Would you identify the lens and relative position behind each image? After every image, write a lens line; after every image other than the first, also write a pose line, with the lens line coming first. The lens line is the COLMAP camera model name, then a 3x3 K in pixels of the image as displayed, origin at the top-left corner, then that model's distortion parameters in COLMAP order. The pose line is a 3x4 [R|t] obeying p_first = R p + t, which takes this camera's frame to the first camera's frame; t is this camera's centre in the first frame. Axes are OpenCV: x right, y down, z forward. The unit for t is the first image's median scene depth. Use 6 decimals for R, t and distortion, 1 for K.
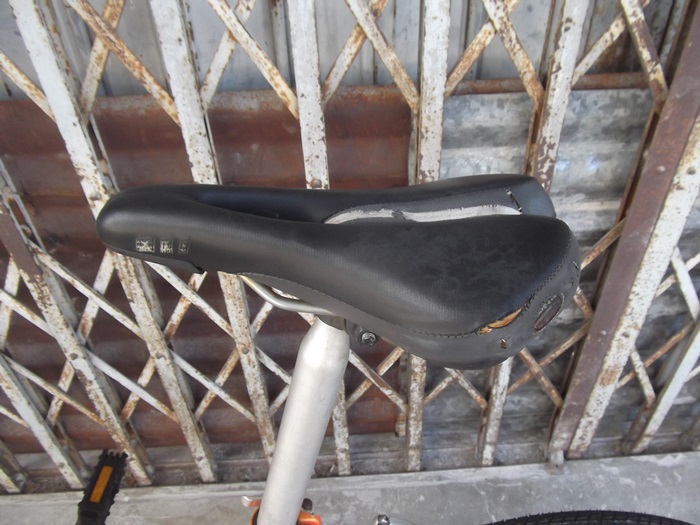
lens RADIAL K [[569.5, 0, 347.9], [0, 569.5, 261.5], [0, 0, 1]] dist [-0.003626, 0.010836]
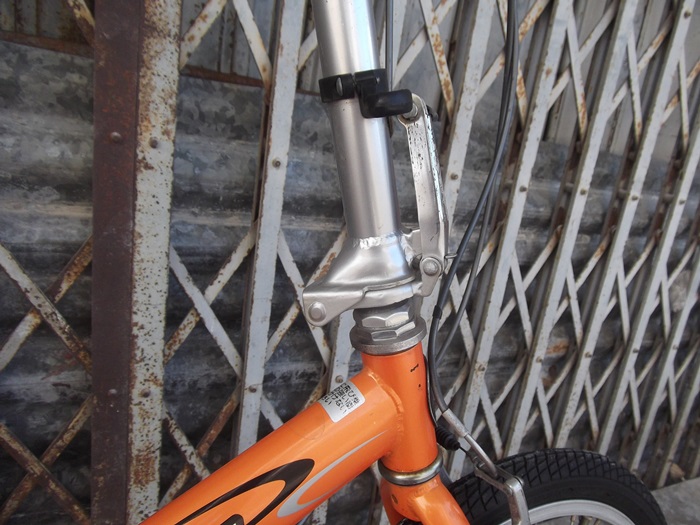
lens RADIAL K [[569.5, 0, 350.6], [0, 569.5, 262.0], [0, 0, 1]] dist [-0.003626, 0.010836]
pose [[0.904262, 0.061003, 0.422597, 0.424363], [0.102607, 0.929692, -0.353759, 0.277701], [-0.414465, 0.363252, 0.834426, 0.187343]]
